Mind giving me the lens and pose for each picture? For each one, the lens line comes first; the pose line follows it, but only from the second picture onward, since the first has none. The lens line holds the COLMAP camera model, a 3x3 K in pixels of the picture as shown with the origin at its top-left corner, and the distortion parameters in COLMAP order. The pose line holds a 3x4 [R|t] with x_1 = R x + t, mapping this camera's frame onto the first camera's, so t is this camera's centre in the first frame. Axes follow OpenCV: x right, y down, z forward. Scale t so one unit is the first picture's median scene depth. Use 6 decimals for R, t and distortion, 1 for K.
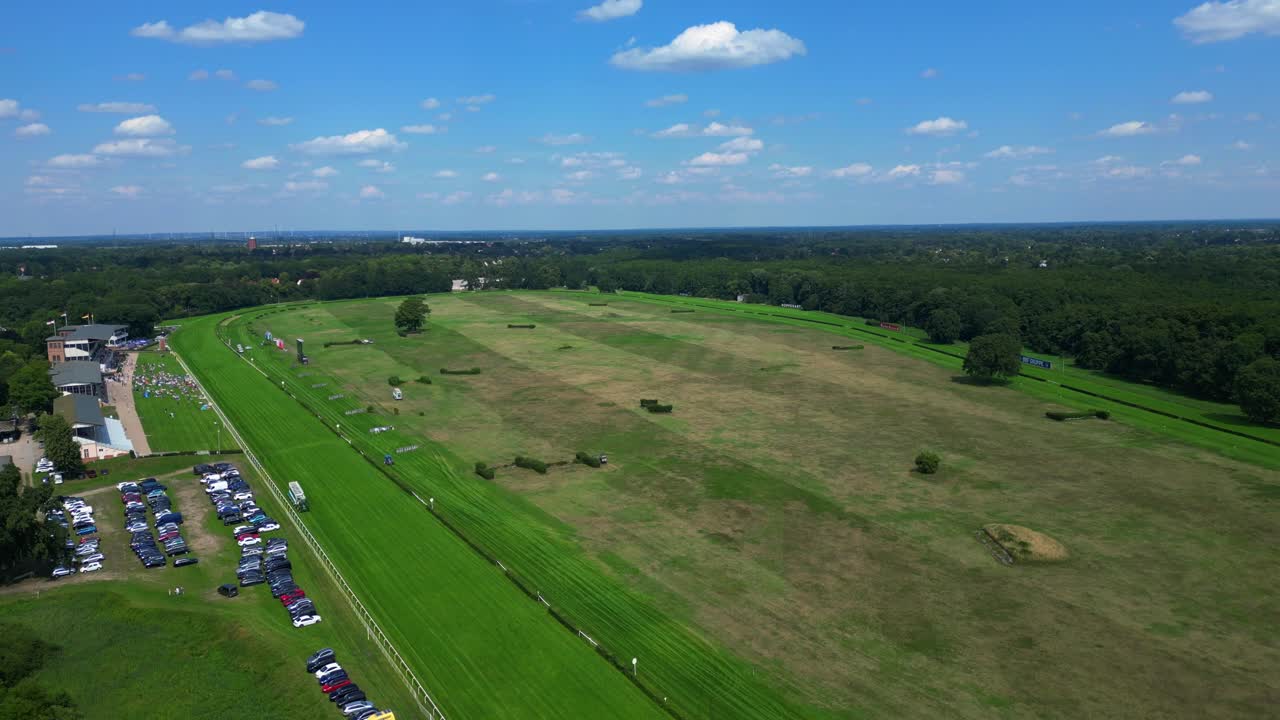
lens RADIAL K [[933.3, 0, 645.2], [0, 933.3, 353.9], [0, 0, 1]] dist [0.070288, -0.070396]
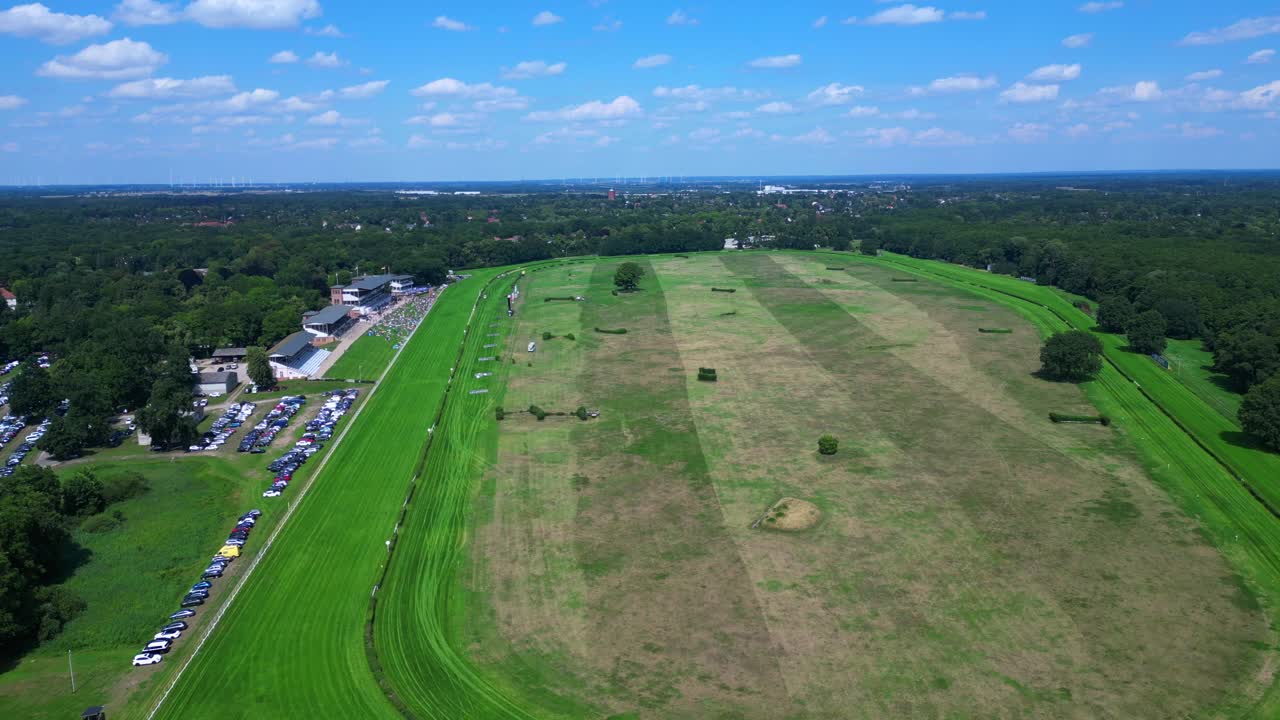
lens RADIAL K [[933.3, 0, 640.2], [0, 933.3, 363.4], [0, 0, 1]] dist [0.070288, -0.070396]
pose [[0.920083, 0.079512, -0.383570, 0.301835], [-0.053717, 0.995543, 0.077518, -0.034476], [0.388024, -0.050718, 0.920253, -0.077527]]
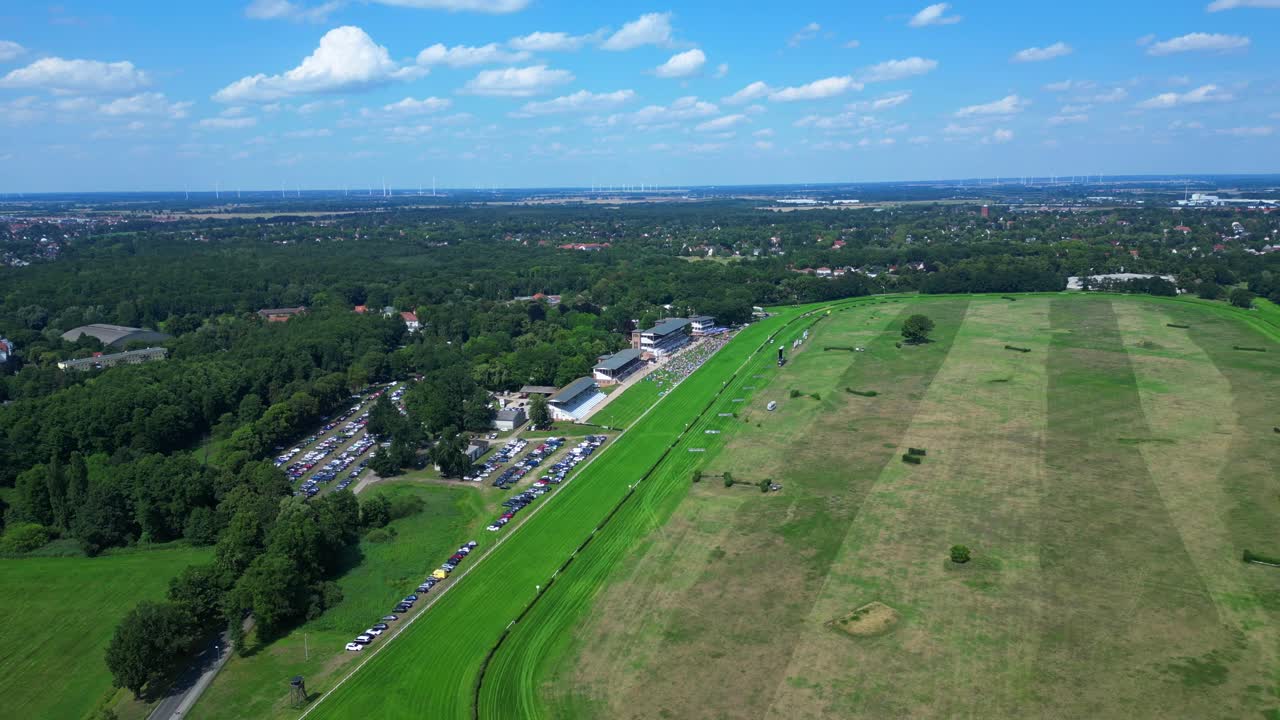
lens RADIAL K [[933.3, 0, 637.4], [0, 933.3, 358.6], [0, 0, 1]] dist [0.070288, -0.070396]
pose [[0.689259, 0.138007, -0.711250, 0.490954], [-0.093789, 0.990426, 0.101288, -0.126663], [0.718419, -0.003107, 0.695604, -0.084608]]
